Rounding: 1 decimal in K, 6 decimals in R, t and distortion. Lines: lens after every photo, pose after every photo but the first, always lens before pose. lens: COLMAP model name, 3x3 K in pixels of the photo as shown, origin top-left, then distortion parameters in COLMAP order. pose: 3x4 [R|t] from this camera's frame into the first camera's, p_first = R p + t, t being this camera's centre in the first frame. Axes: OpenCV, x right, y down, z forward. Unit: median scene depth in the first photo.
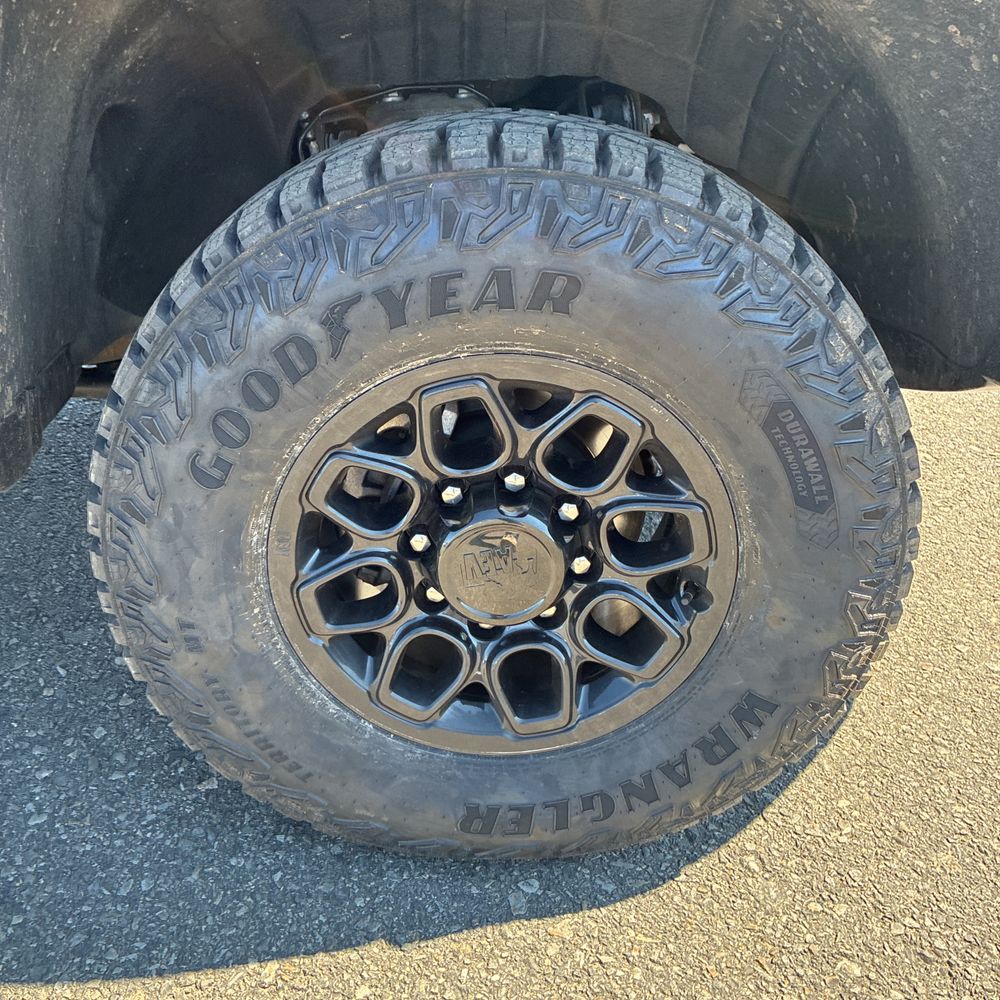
lens RADIAL K [[1016.0, 0, 487.9], [0, 1016.0, 486.0], [0, 0, 1]] dist [0.028072, -0.019737]
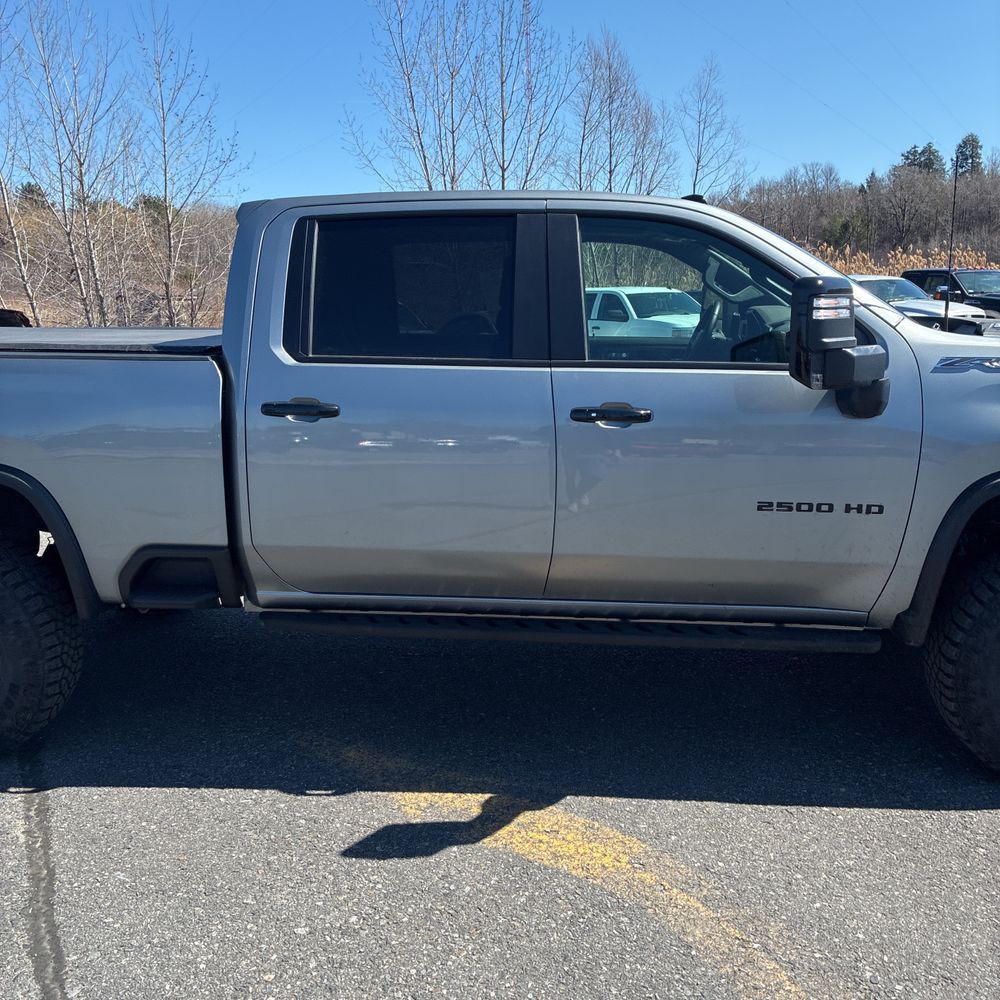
lens RADIAL K [[1014.9, 0, 487.5], [0, 1014.9, 514.2], [0, 0, 1]] dist [-0.006206, 0.032958]
pose [[0.996390, 0.013695, -0.083783, -1.719857], [-0.034402, 0.967375, -0.251001, 0.496195], [0.077612, 0.252977, 0.964354, -2.521778]]
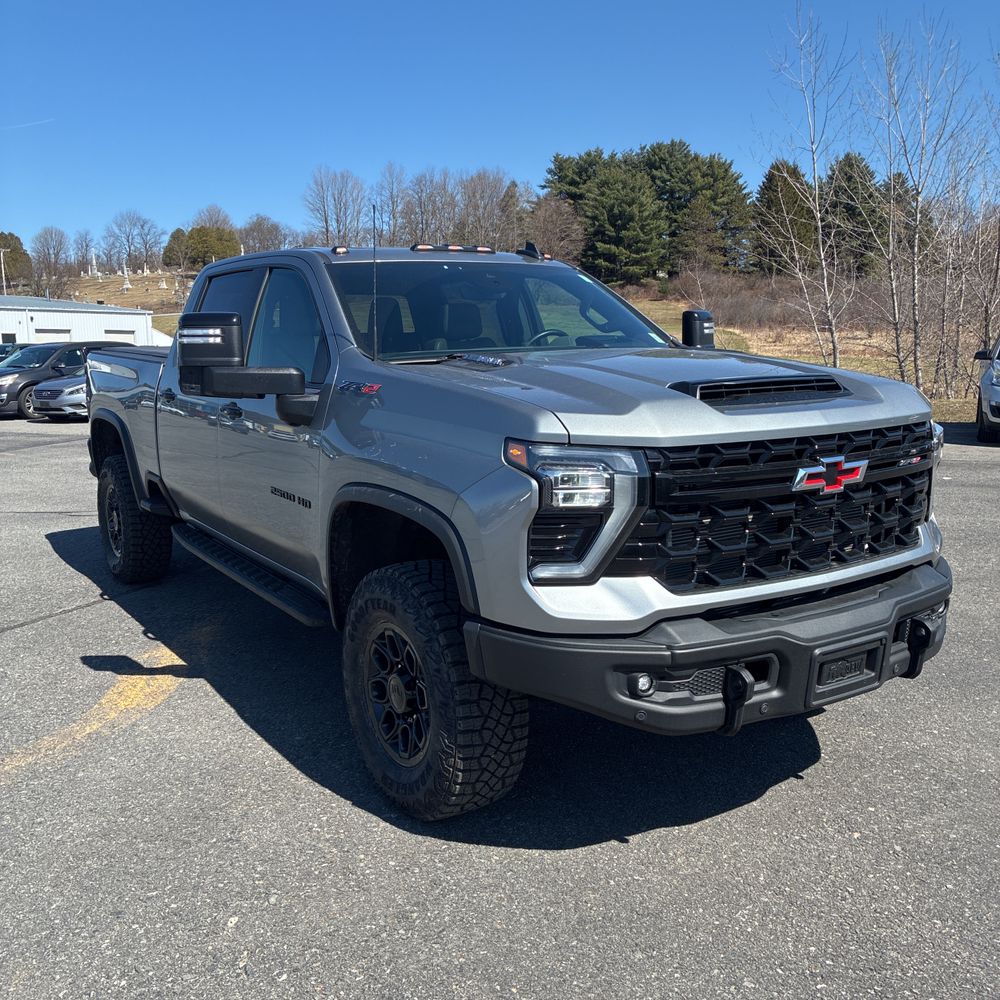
lens RADIAL K [[1028.0, 0, 471.9], [0, 1028.0, 487.2], [0, 0, 1]] dist [0.004286, 0.015870]
pose [[0.531067, 0.129841, -0.837323, 3.064373], [-0.377928, 0.920748, -0.096921, -0.321993], [0.758379, 0.367919, 0.538049, -0.903395]]
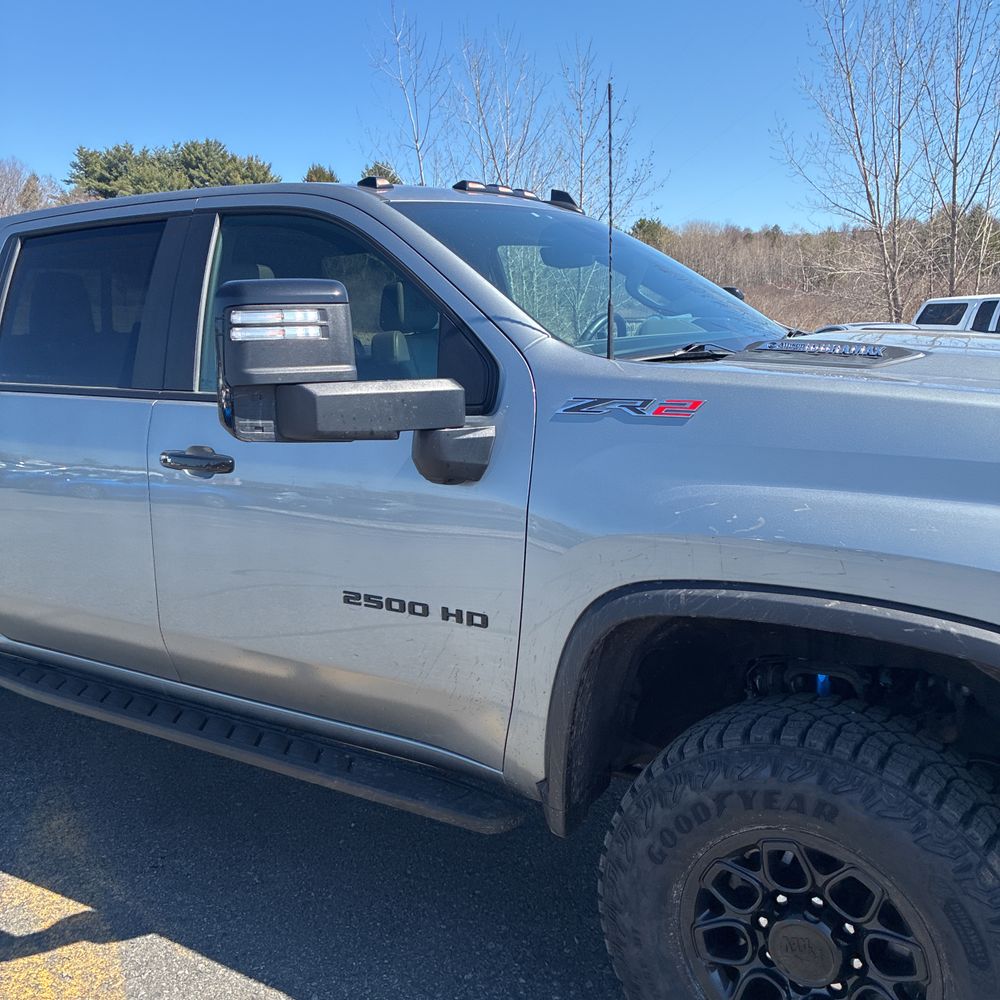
lens RADIAL K [[1016.0, 0, 487.9], [0, 1016.0, 486.0], [0, 0, 1]] dist [0.028072, -0.019737]
pose [[0.847575, 0.063819, -0.526825, 0.487293], [-0.216157, 0.948174, -0.232901, -0.171681], [0.484658, 0.311278, 0.817443, -1.110920]]
